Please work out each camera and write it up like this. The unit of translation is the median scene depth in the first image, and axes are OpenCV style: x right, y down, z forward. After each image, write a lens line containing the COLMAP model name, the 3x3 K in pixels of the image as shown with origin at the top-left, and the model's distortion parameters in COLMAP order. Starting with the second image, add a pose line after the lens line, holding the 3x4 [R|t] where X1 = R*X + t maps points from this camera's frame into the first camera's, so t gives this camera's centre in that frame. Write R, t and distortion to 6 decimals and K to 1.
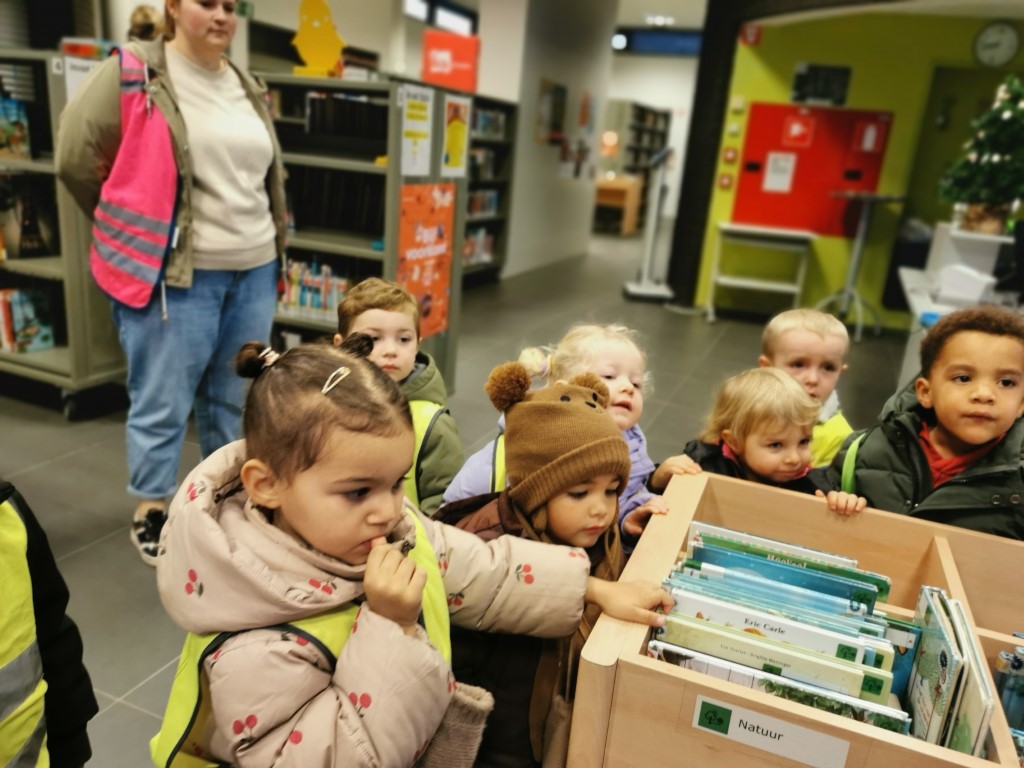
lens RADIAL K [[788.6, 0, 508.2], [0, 788.6, 384.2], [0, 0, 1]] dist [0.025355, -0.006249]
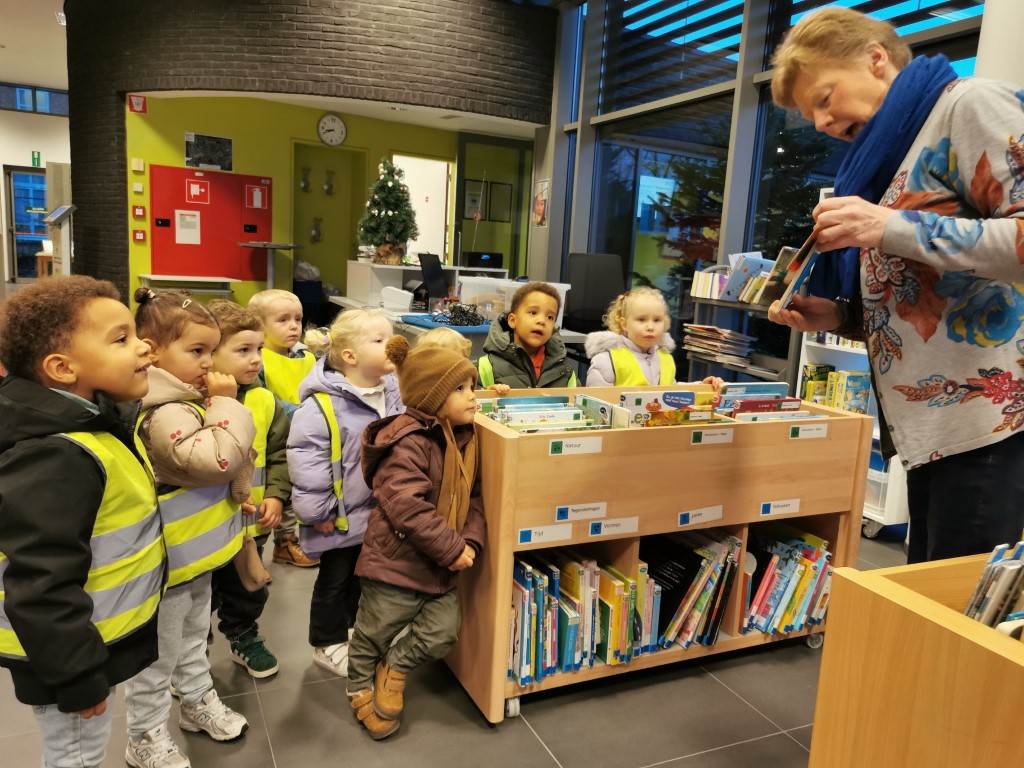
lens RADIAL K [[786.7, 0, 505.9], [0, 786.7, 381.5], [0, 0, 1]] dist [0.060898, -0.049502]
pose [[0.684723, -0.165894, 0.709672, -0.310610], [0.216317, 0.976129, 0.019469, 0.033145], [-0.695961, 0.140183, 0.704263, -0.116521]]
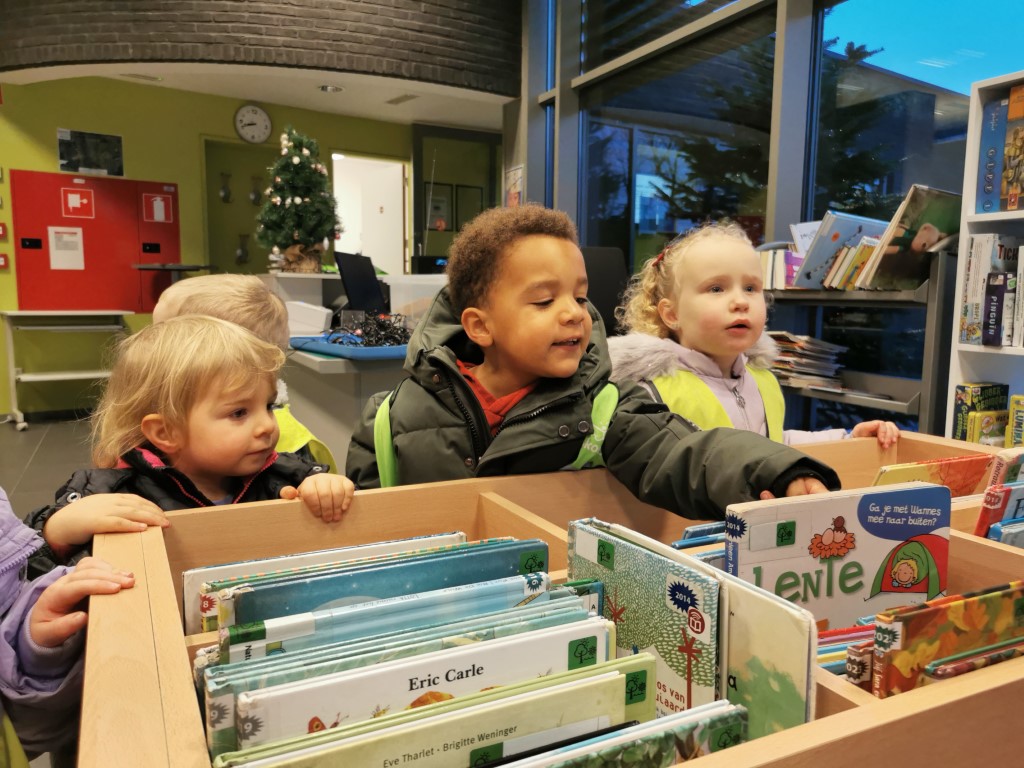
lens RADIAL K [[791.2, 0, 505.9], [0, 791.2, 381.7], [0, 0, 1]] dist [0.060299, -0.061191]
pose [[0.670605, -0.167008, 0.722770, 0.005965], [0.263221, 0.964499, -0.021360, 0.035936], [-0.693544, 0.204572, 0.690758, 0.142771]]
